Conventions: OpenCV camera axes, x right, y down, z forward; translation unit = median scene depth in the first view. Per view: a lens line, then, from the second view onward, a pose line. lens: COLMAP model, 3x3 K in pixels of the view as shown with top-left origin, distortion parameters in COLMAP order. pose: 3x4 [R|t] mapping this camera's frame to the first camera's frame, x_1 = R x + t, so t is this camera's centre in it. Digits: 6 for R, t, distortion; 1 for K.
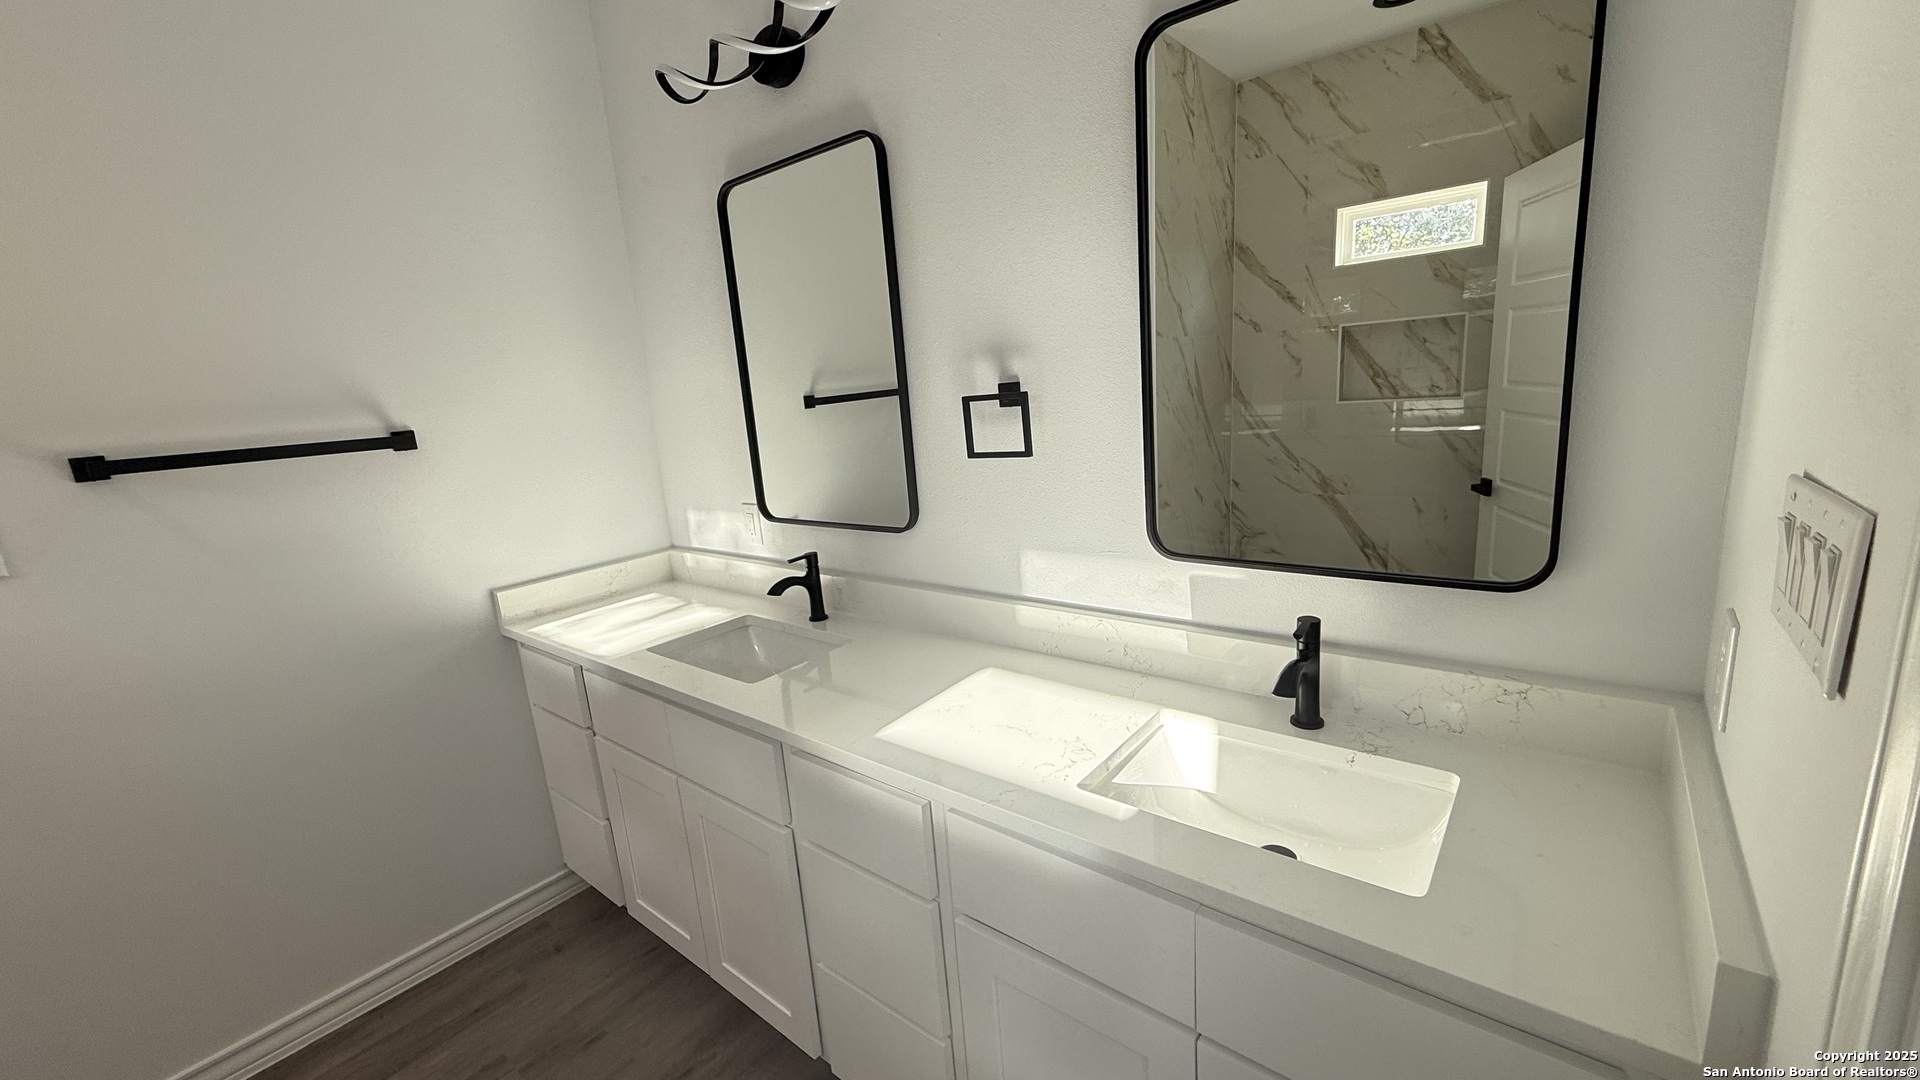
lens RADIAL K [[763.9, 0, 956.7], [0, 763.9, 530.0], [0, 0, 1]] dist [0.003778, 0.000156]
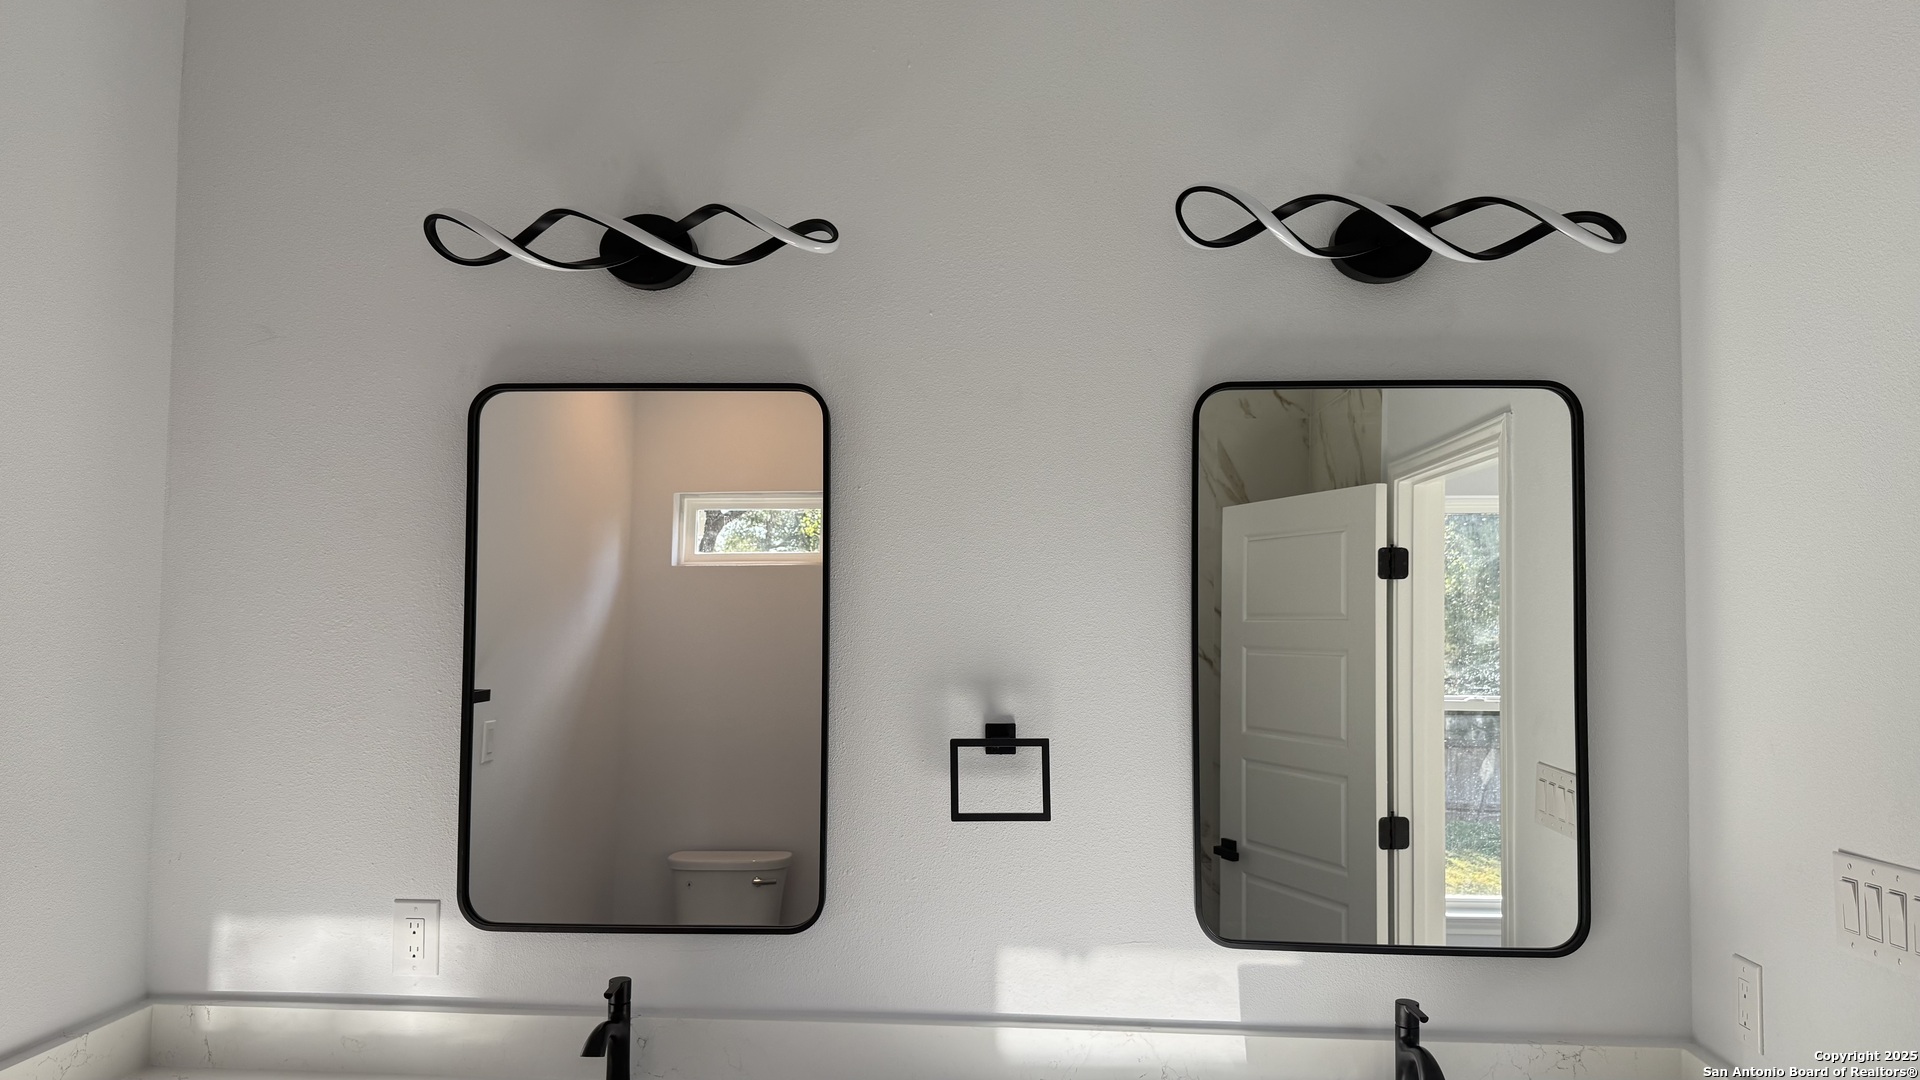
lens RADIAL K [[1342.6, 0, 951.3], [0, 1342.6, 543.6], [0, 0, 1]] dist [0.076998, -0.089607]
pose [[0.808422, 0.117921, 0.576671, -0.567418], [0.045184, 0.964403, -0.260549, -0.009481], [-0.586867, 0.236690, 0.774316, -0.063115]]
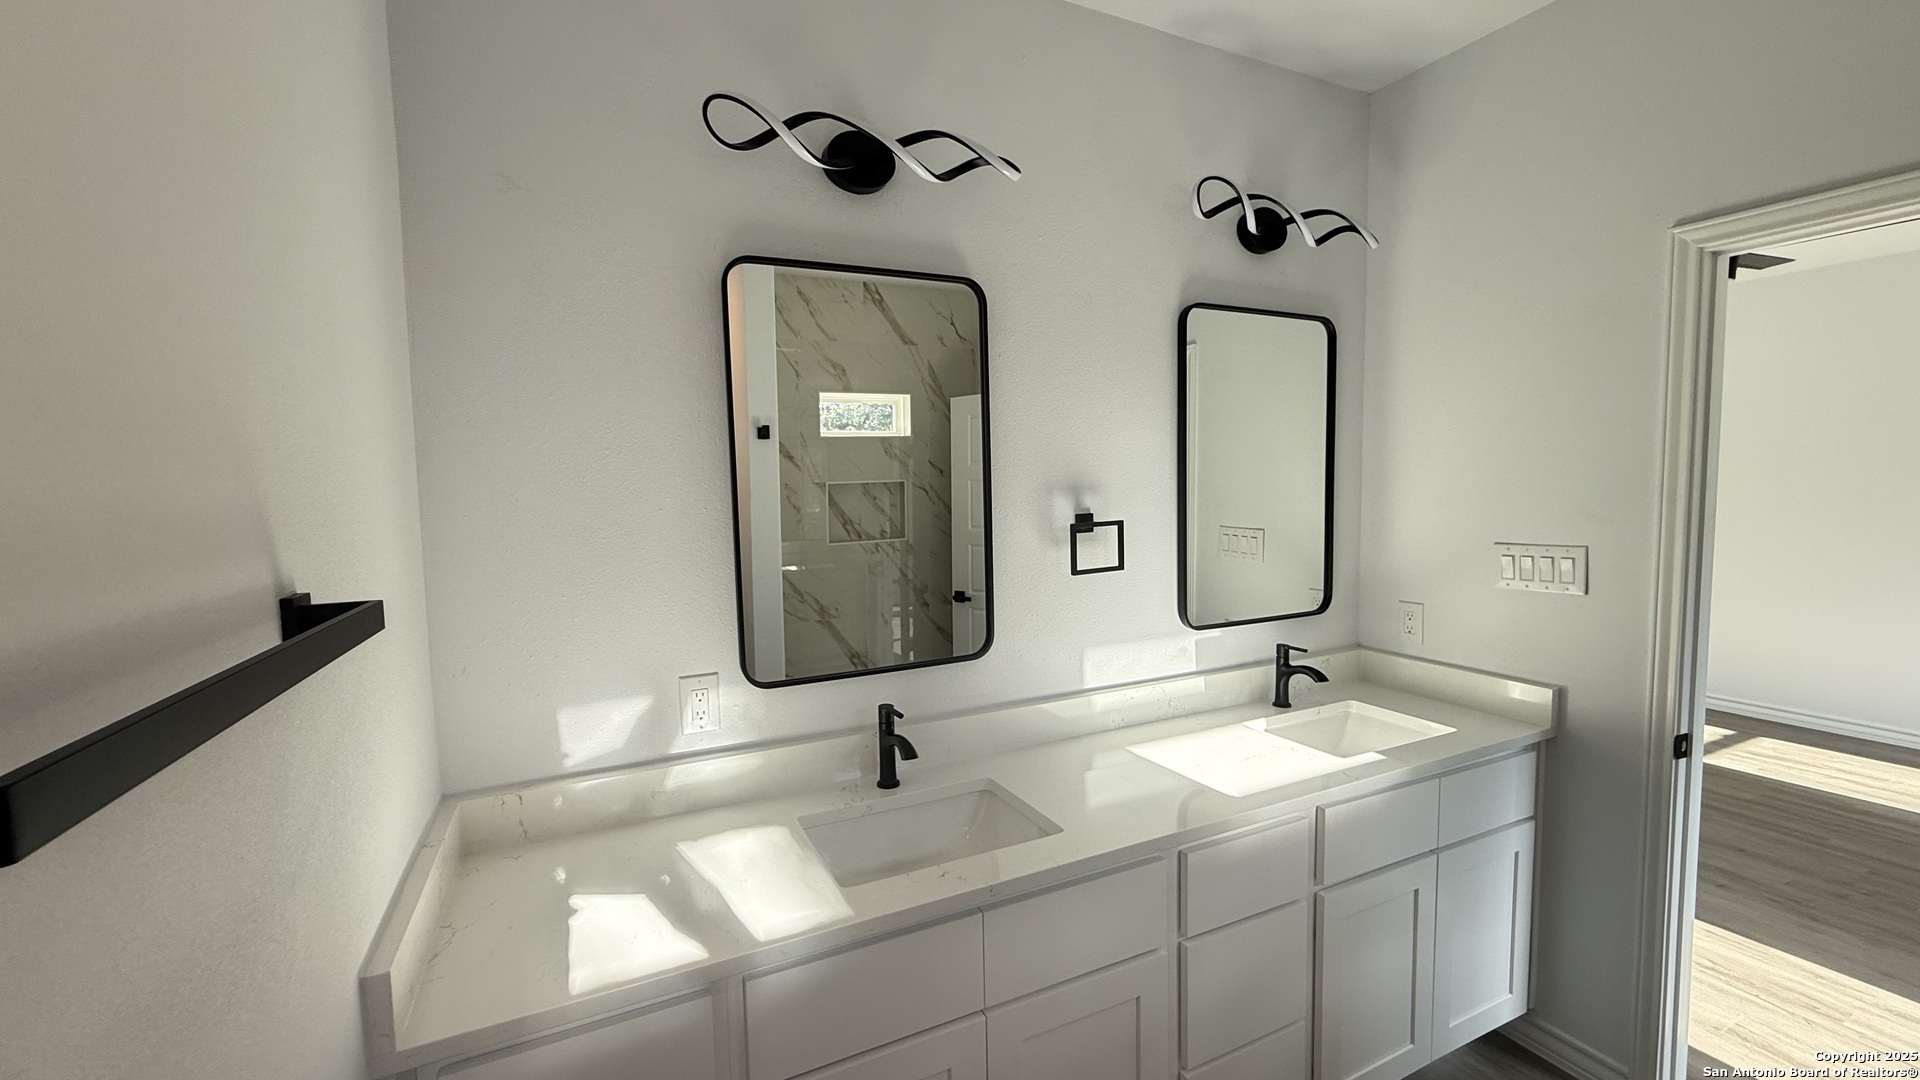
lens RADIAL K [[763.9, 0, 947.9], [0, 763.9, 547.1], [0, 0, 1]] dist [0.003778, 0.000156]
pose [[0.429686, -0.007883, 0.902944, -0.821660], [0.170648, 0.982652, -0.072628, -0.062051], [-0.886707, 0.185293, 0.423576, 0.485395]]
